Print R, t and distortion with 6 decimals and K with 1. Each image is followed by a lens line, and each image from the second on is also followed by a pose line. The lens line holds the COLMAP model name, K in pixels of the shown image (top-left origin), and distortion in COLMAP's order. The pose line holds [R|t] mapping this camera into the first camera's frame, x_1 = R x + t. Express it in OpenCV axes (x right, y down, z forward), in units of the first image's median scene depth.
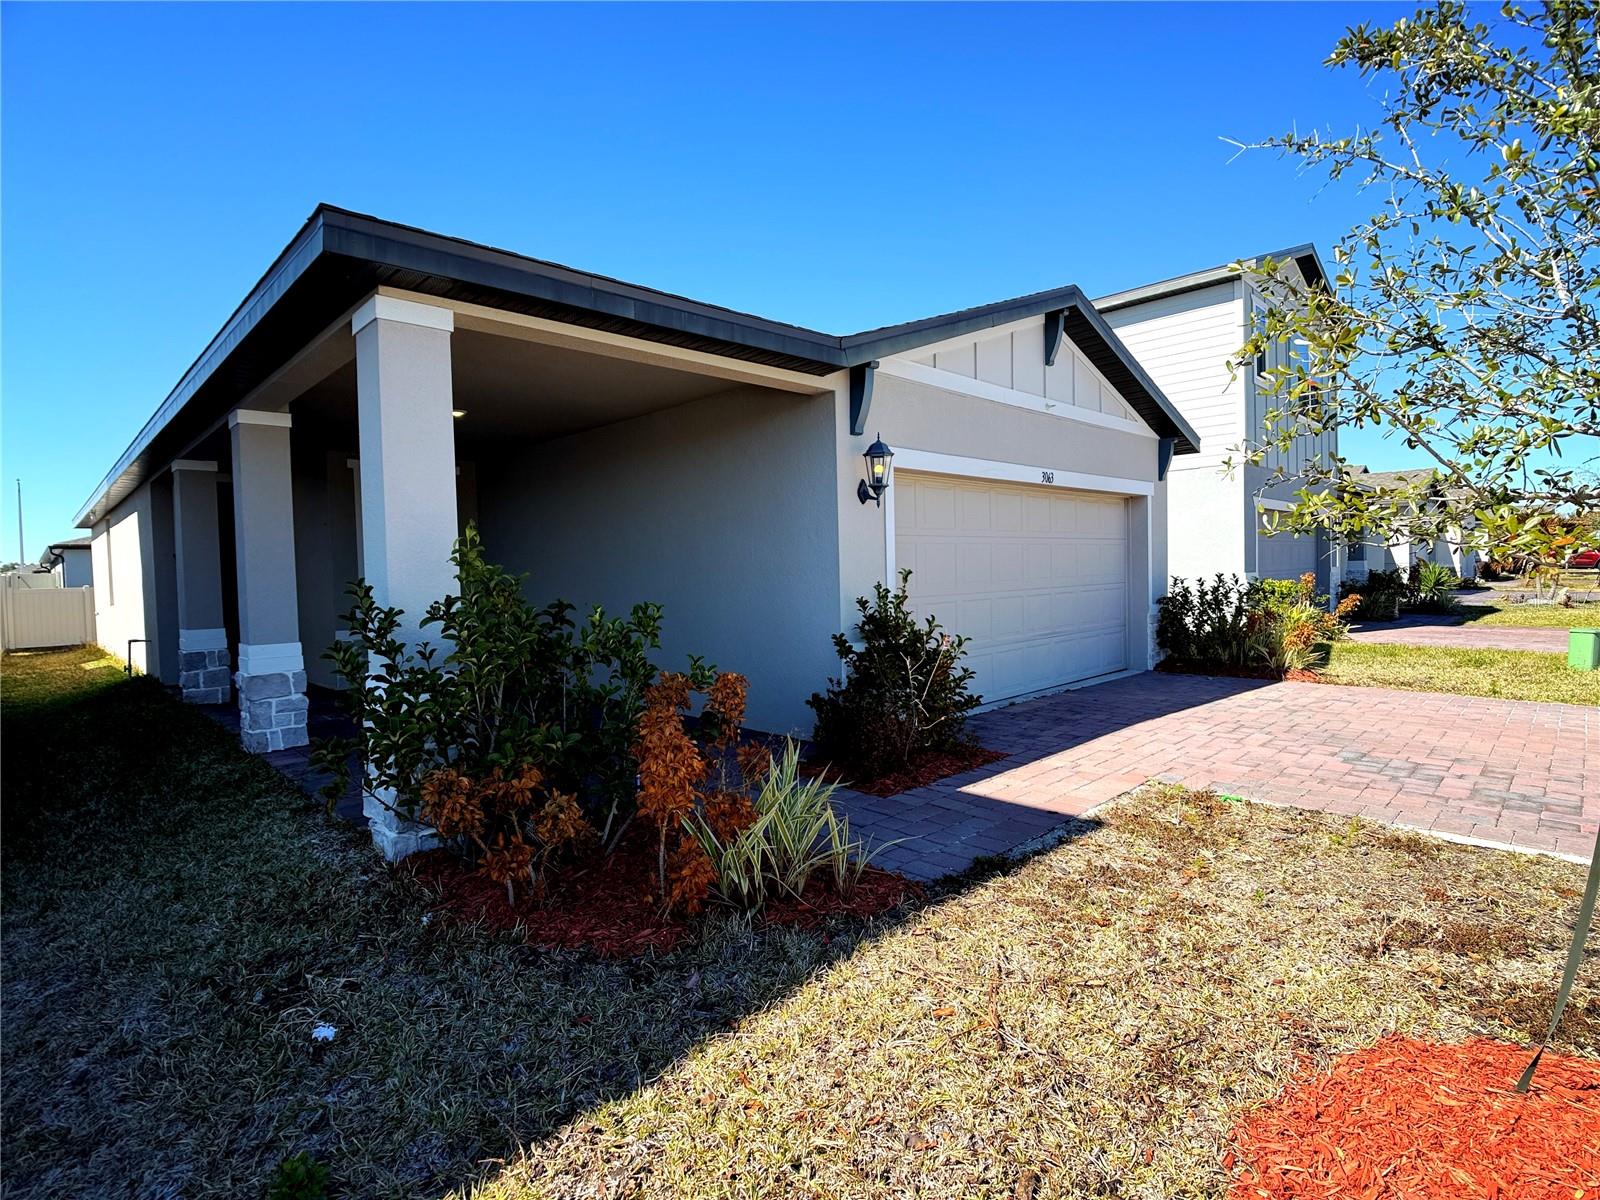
lens RADIAL K [[801.9, 0, 800.4], [0, 801.9, 597.5], [0, 0, 1]] dist [-0.021803, -0.005887]
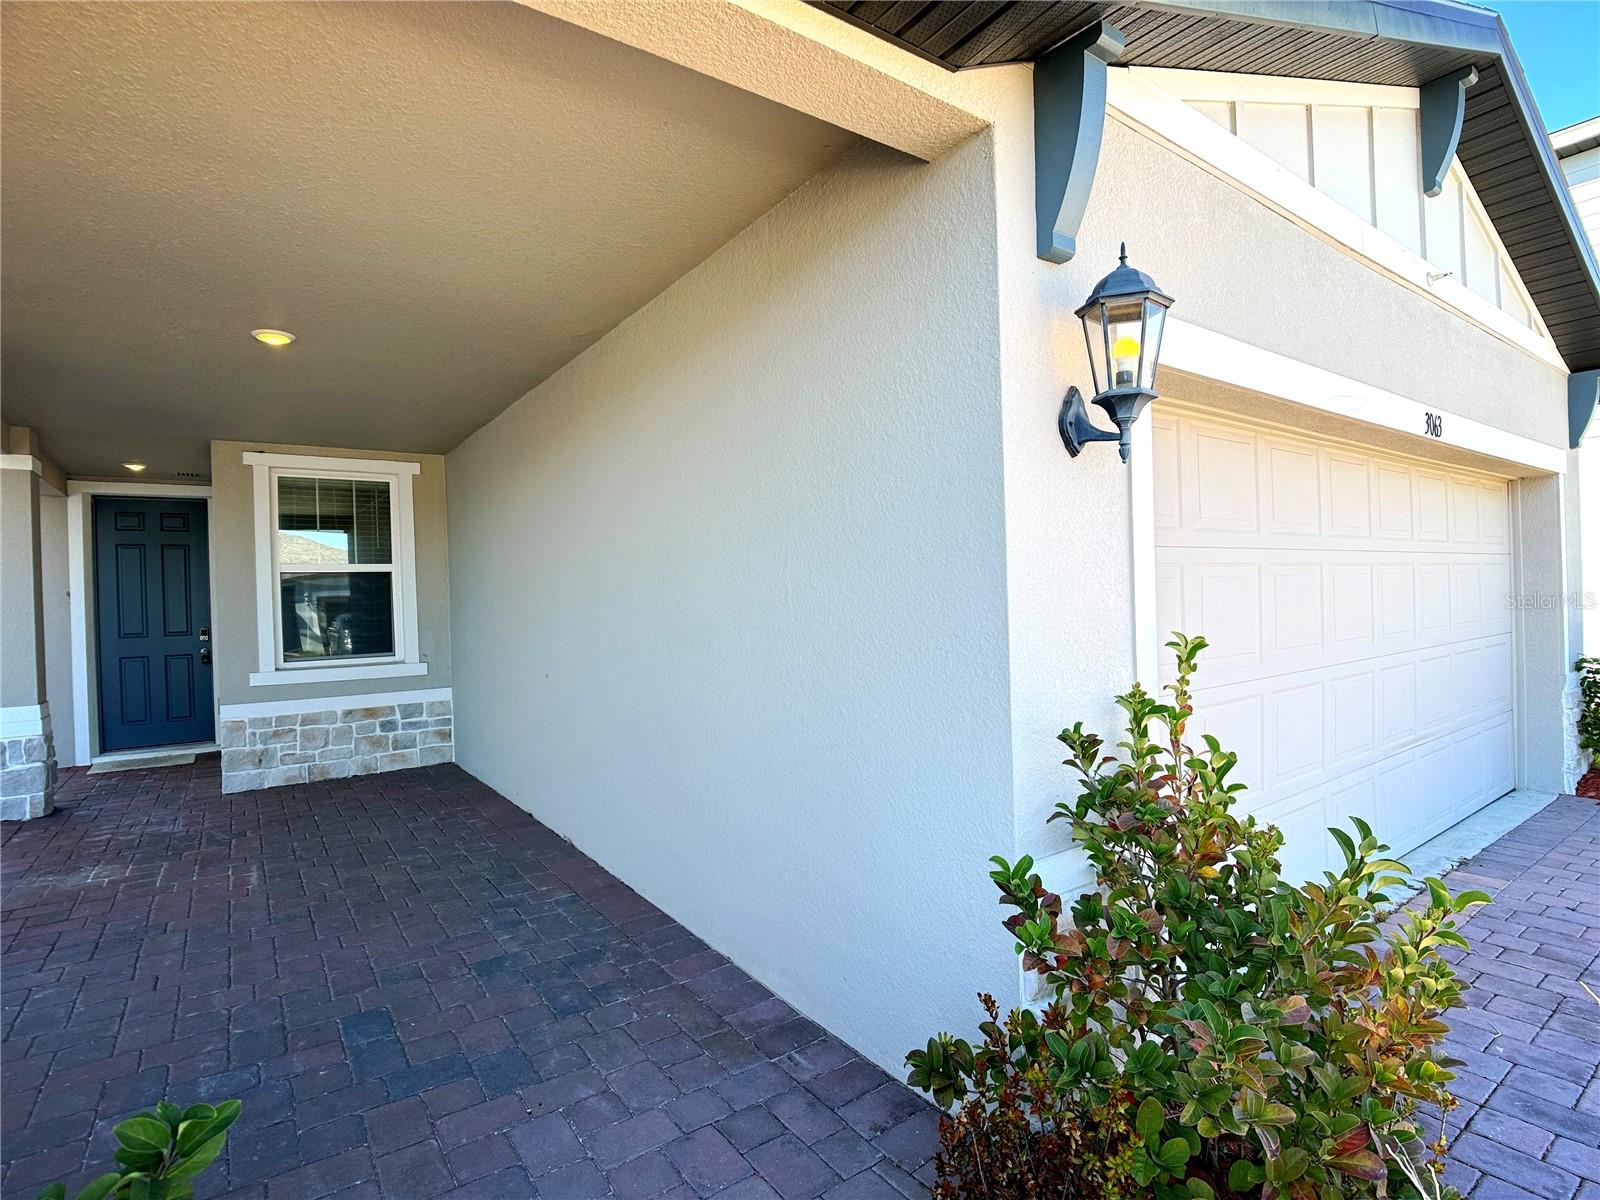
lens RADIAL K [[801.9, 0, 801.2], [0, 801.9, 596.2], [0, 0, 1]] dist [-0.021803, -0.005887]
pose [[0.986719, -0.005930, -0.162328, 0.015790], [0.000794, 0.999498, -0.031687, -0.043548], [0.162434, 0.031137, 0.986228, 0.630471]]
